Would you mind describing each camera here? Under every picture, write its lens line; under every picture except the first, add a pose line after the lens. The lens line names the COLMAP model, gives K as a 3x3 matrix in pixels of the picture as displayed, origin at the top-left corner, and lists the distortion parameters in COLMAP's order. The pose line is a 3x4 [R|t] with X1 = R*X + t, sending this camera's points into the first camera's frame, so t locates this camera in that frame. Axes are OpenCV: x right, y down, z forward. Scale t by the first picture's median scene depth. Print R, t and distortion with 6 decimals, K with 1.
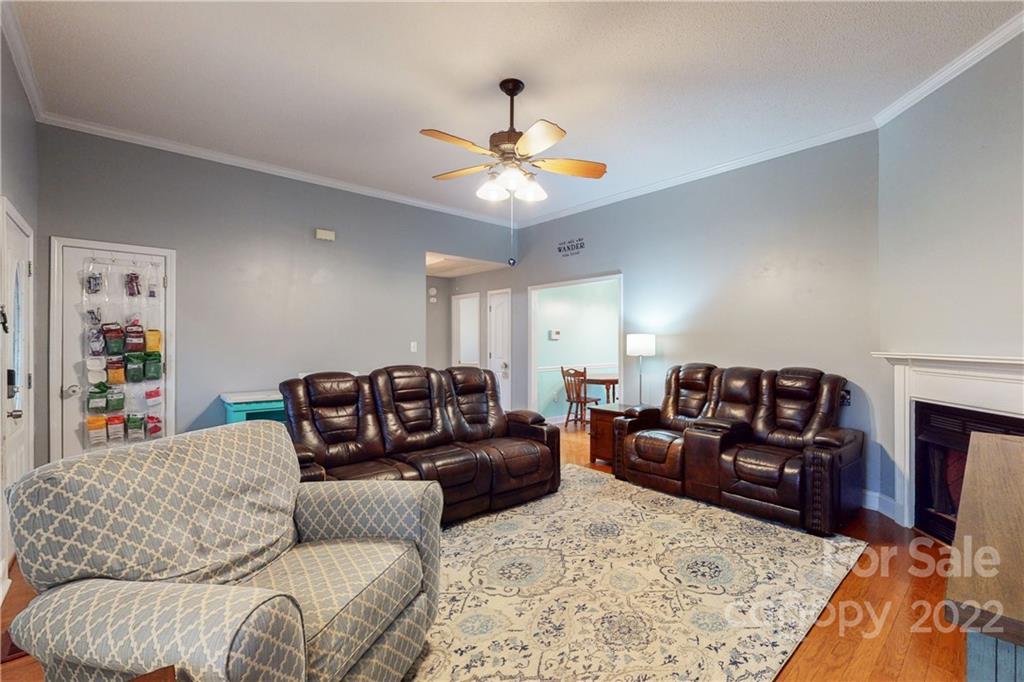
lens RADIAL K [[452.8, 0, 537.3], [0, 452.8, 342.6], [0, 0, 1]] dist [-0.019421, -0.000057]
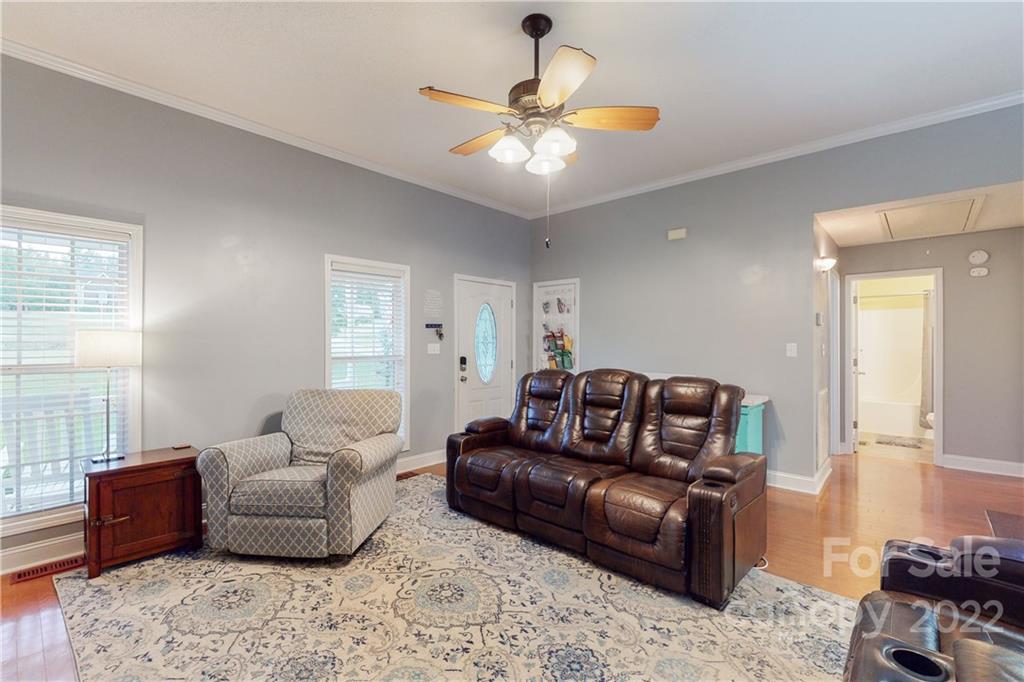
lens RADIAL K [[446.2, 0, 518.0], [0, 446.2, 340.1], [0, 0, 1]] dist [0.001426, -0.000085]
pose [[0.090631, -0.004971, -0.995872, 0.664962], [-0.002124, 0.999984, -0.005185, -0.004352], [0.995882, 0.002586, 0.090619, 0.805545]]
